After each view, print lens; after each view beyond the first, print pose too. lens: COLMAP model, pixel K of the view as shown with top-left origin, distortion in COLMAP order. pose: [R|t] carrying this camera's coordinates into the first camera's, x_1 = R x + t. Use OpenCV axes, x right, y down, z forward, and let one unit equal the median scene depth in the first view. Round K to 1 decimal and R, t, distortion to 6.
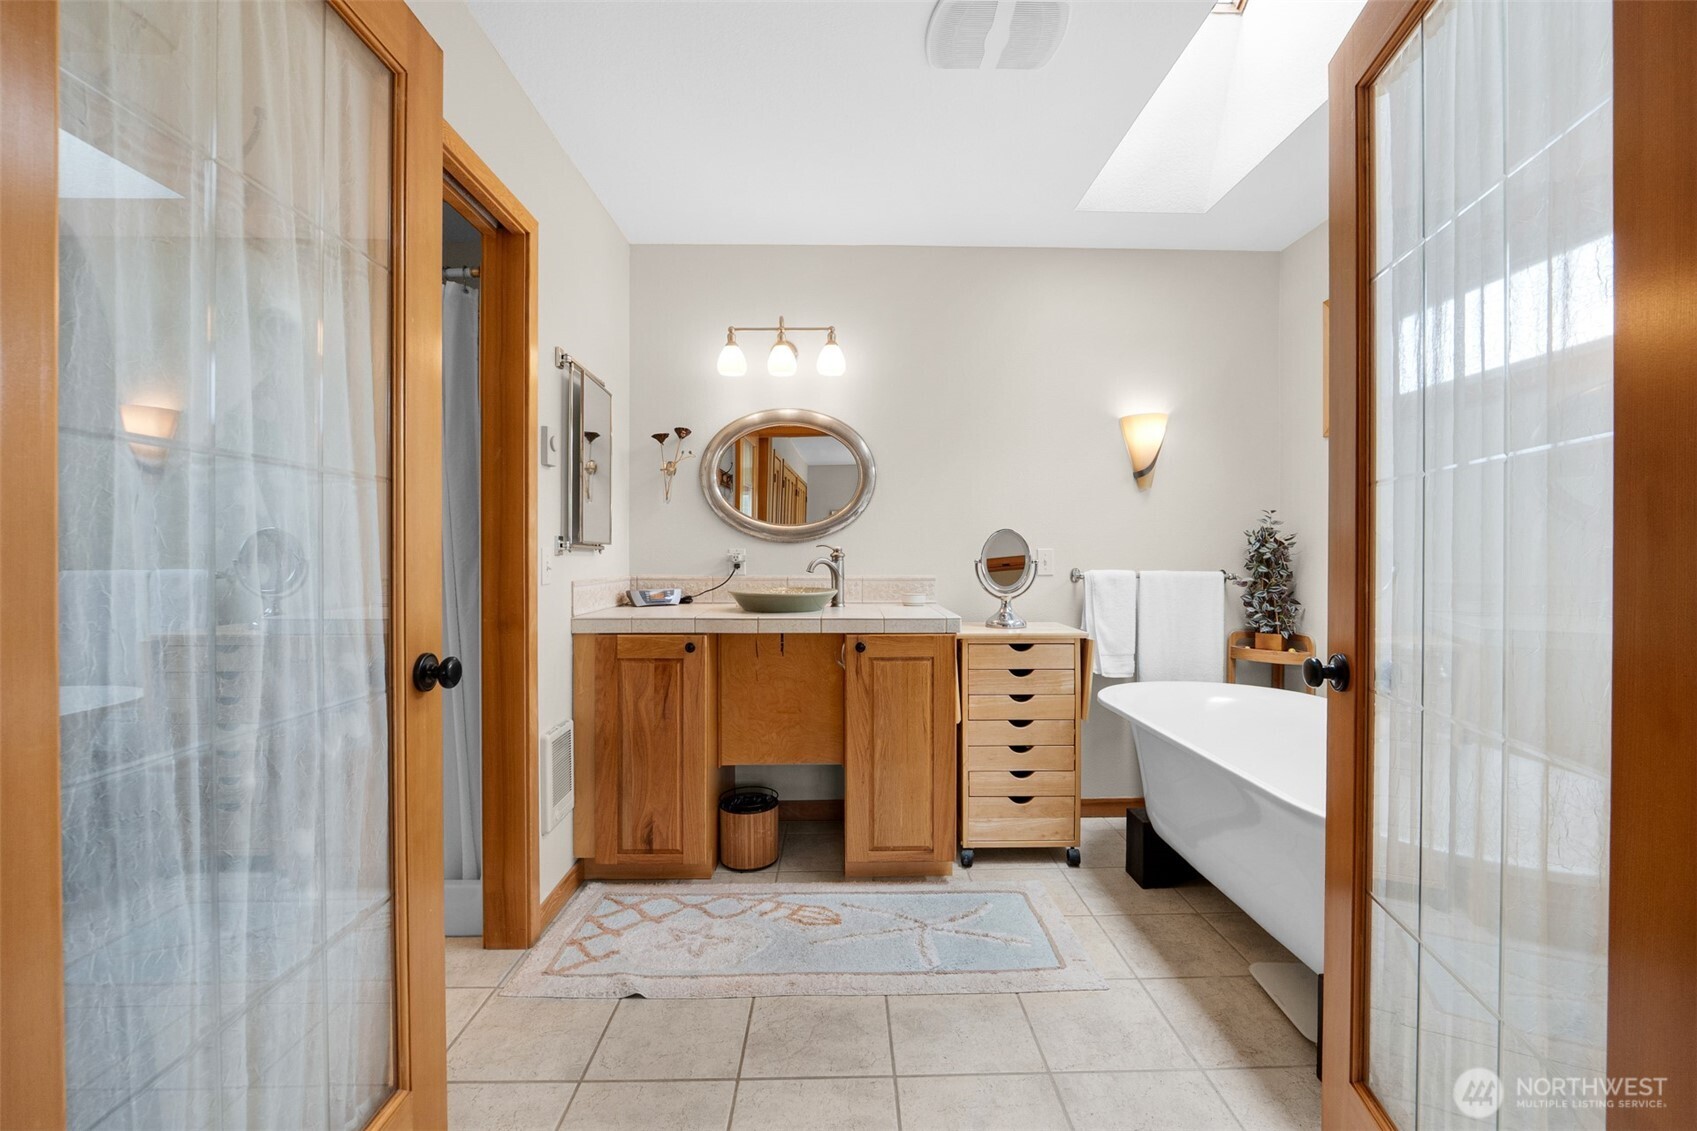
lens RADIAL K [[717.8, 0, 852.7], [0, 717.8, 551.1], [0, 0, 1]] dist [-0.015436, 0.000513]
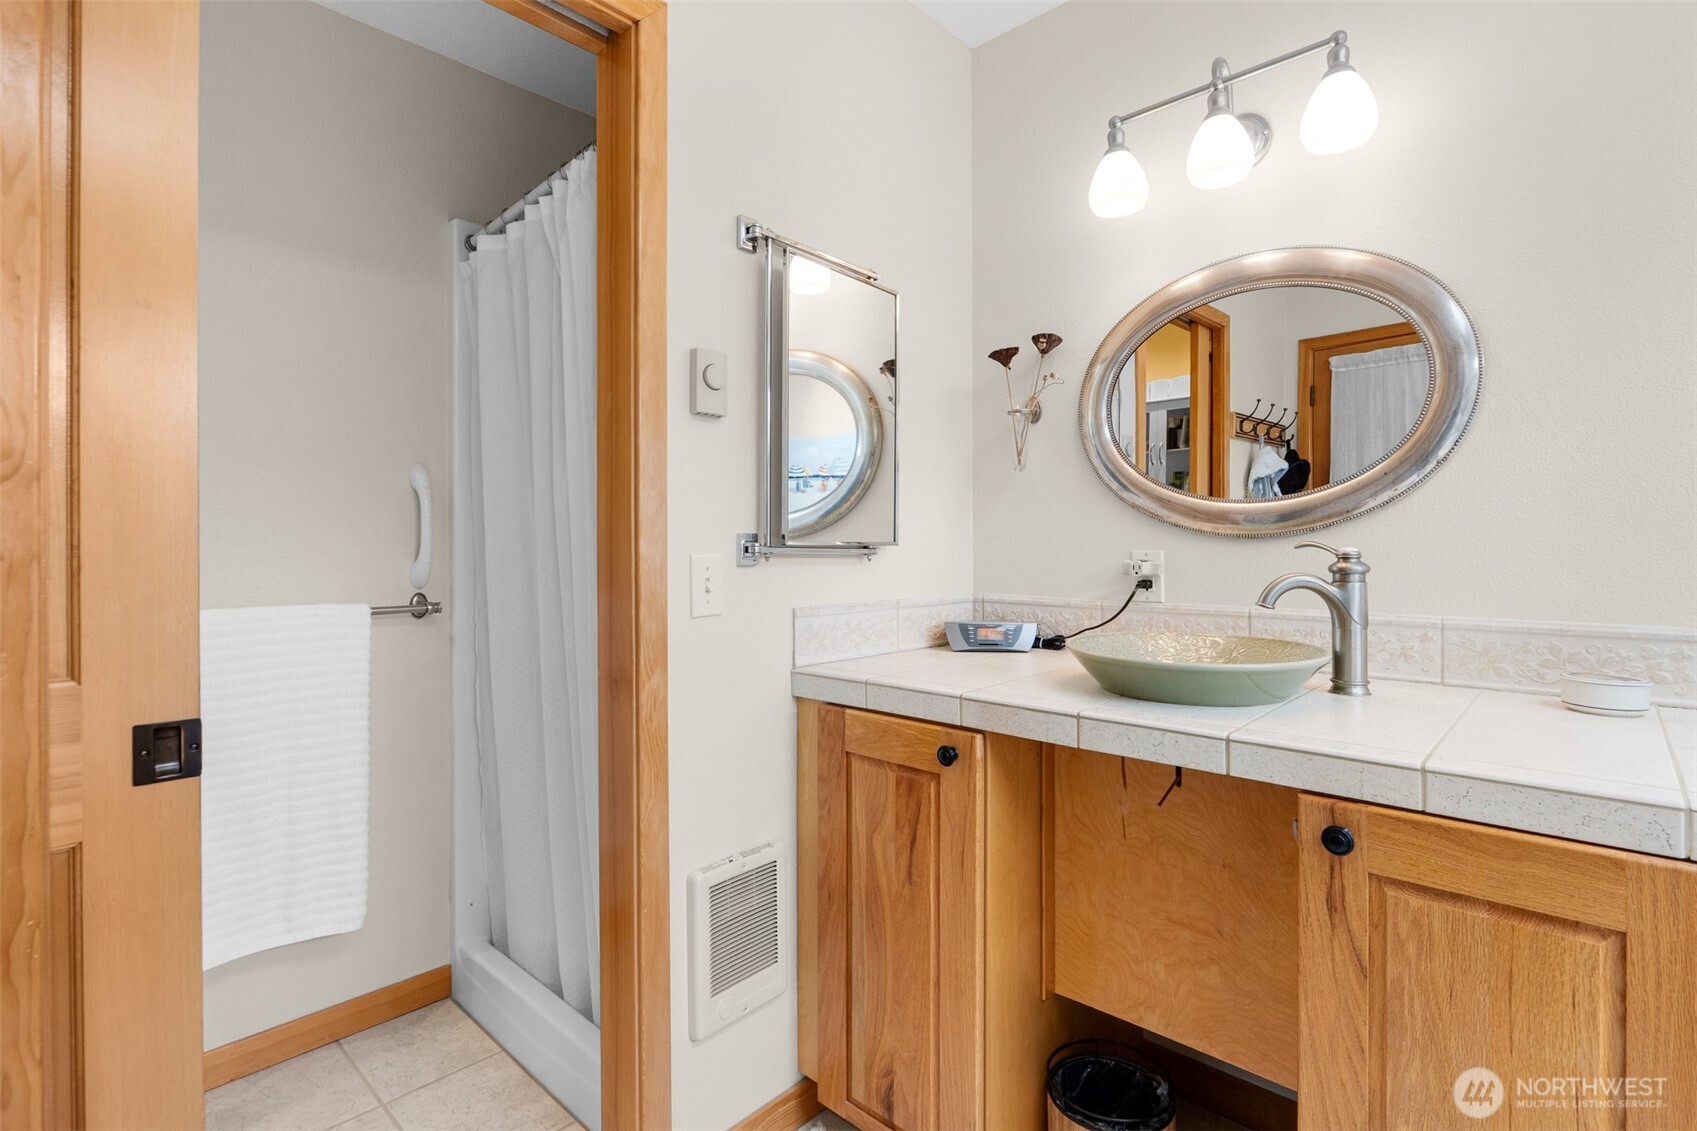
lens RADIAL K [[811.1, 0, 850.7], [0, 811.1, 542.2], [0, 0, 1]] dist [-0.009860, 0.000414]
pose [[0.719516, -0.004279, -0.694462, 0.113363], [0.004908, 0.999987, -0.001077, -0.012273], [0.694458, -0.002634, 0.719528, 0.548531]]
